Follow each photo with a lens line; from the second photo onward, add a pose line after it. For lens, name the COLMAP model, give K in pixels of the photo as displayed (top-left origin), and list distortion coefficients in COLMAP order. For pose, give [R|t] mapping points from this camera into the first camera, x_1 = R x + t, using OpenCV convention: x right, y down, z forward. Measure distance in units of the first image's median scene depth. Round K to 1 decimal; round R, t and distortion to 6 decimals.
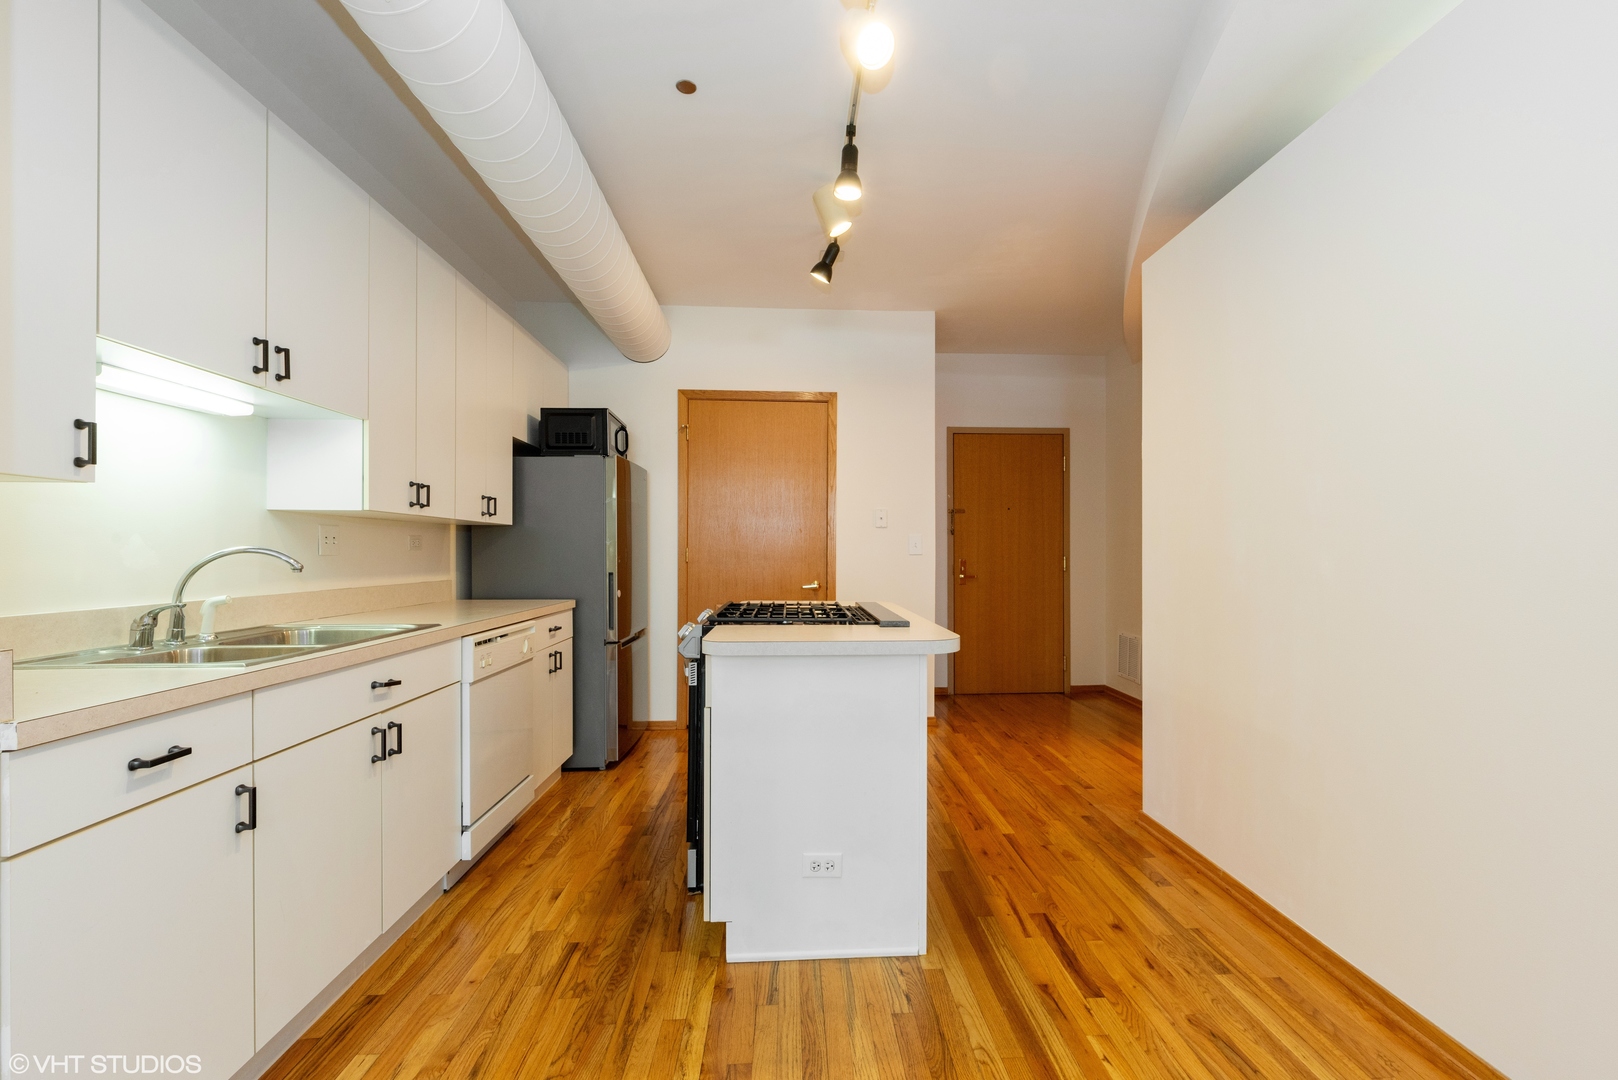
lens RADIAL K [[695.7, 0, 830.6], [0, 695.7, 553.3], [0, 0, 1]] dist [-0.002276, -0.000219]
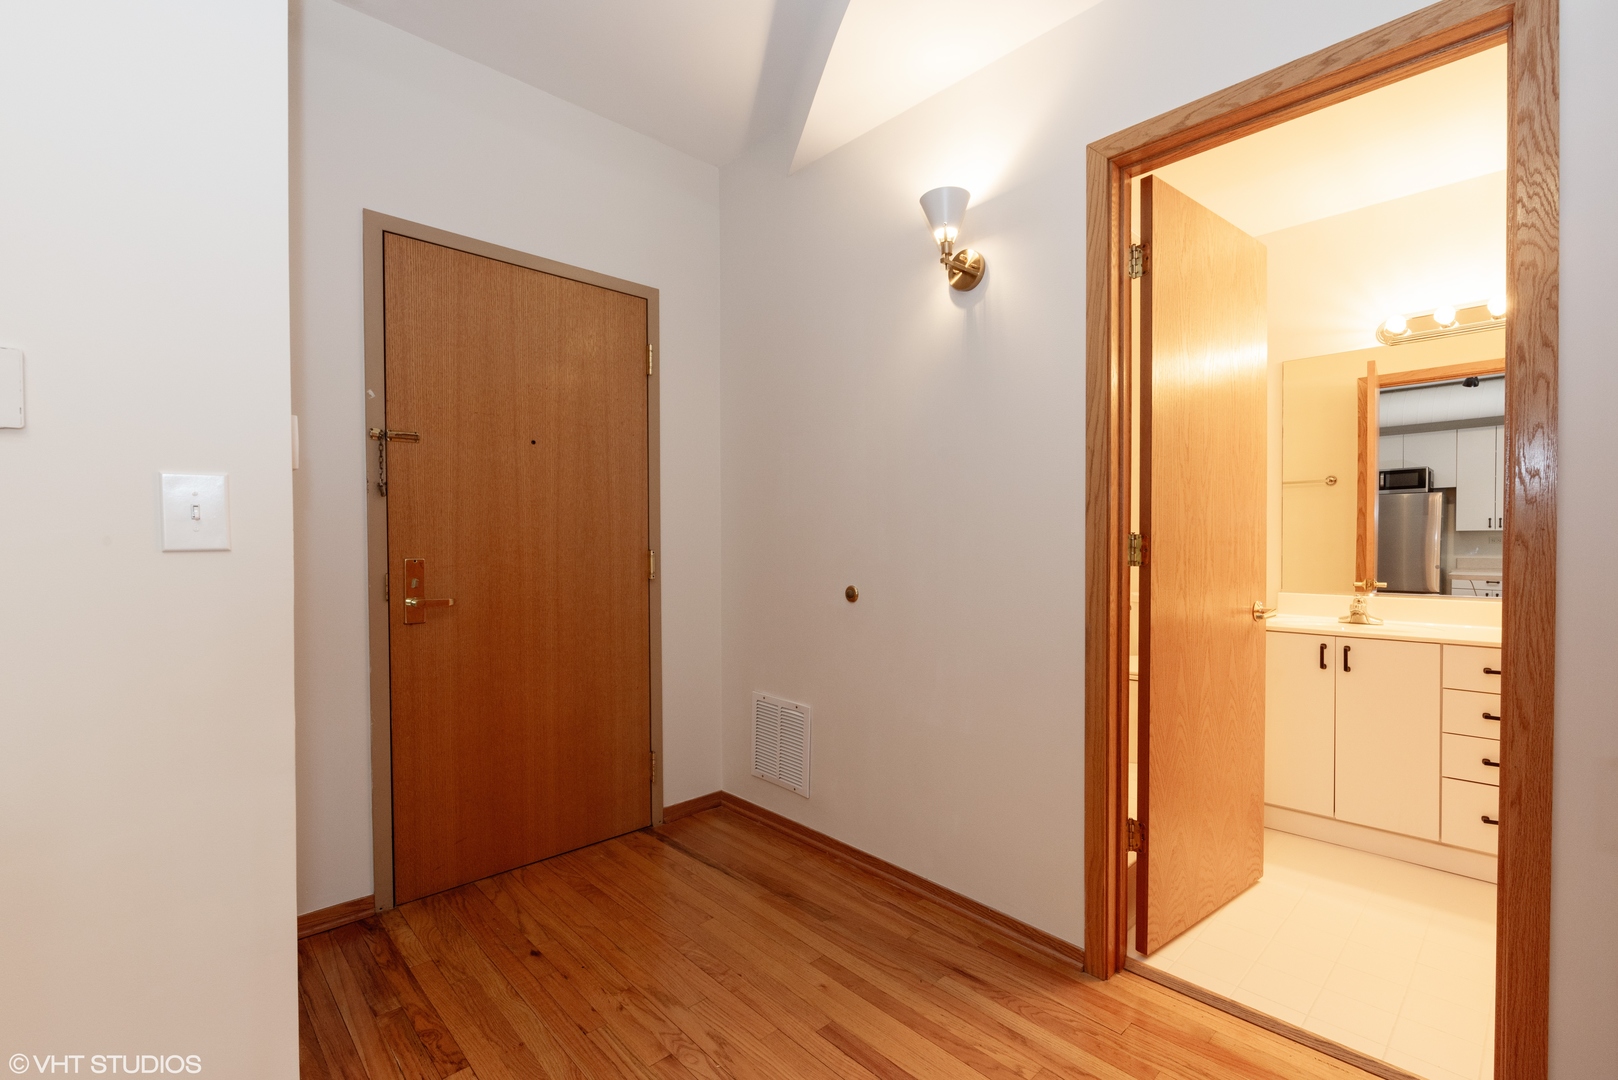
lens RADIAL K [[695.7, 0, 830.6], [0, 695.7, 553.3], [0, 0, 1]] dist [-0.002276, -0.000219]
pose [[0.750345, -0.010808, 0.660958, 0.129050], [-0.001463, 0.999837, 0.018010, -0.001944], [-0.661045, -0.014480, 0.750206, 0.660151]]
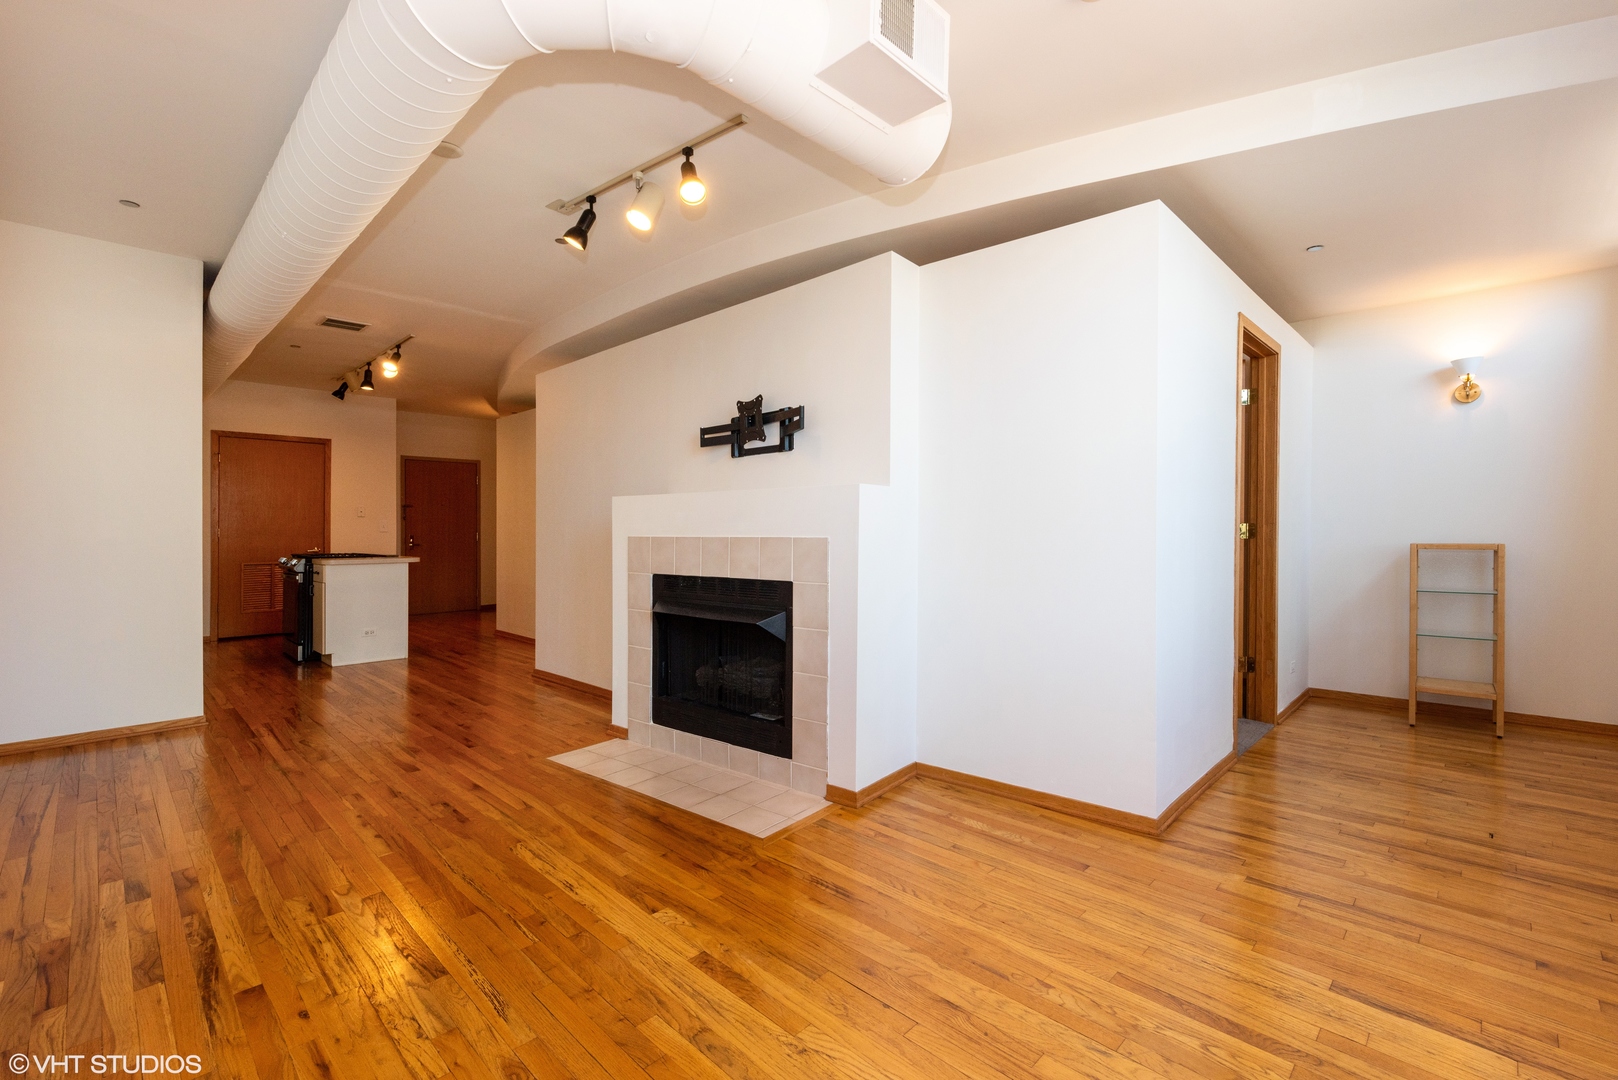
lens RADIAL K [[703.1, 0, 843.0], [0, 703.1, 534.3], [0, 0, 1]] dist [-0.002342, -0.000274]
pose [[0.727037, -0.006074, 0.686572, -0.262694], [0.000178, 0.999962, 0.008658, -0.008401], [-0.686598, -0.006173, 0.727011, -1.151134]]
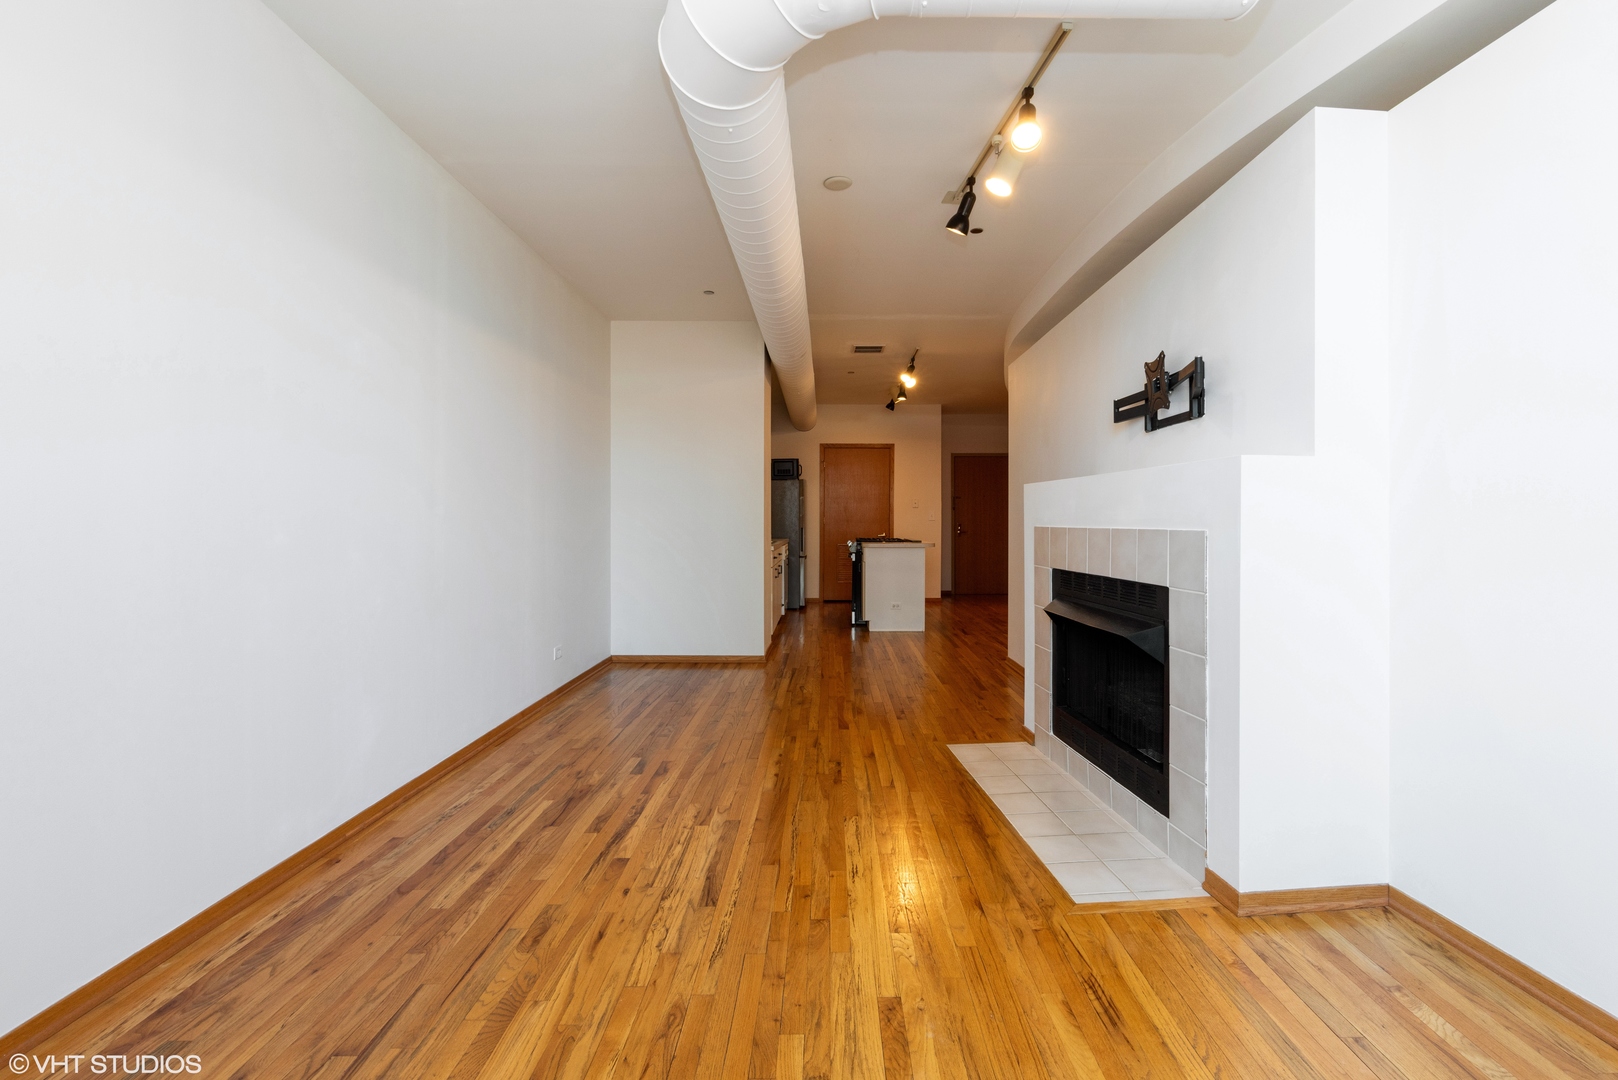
lens RADIAL K [[715.5, 0, 829.2], [0, 715.5, 513.2], [0, 0, 1]] dist [0.001536, -0.000096]
pose [[0.998151, 0.000468, -0.060785, -0.054036], [-0.000802, 0.999985, -0.005473, -0.008761], [0.060782, 0.005511, 0.998136, -1.170923]]
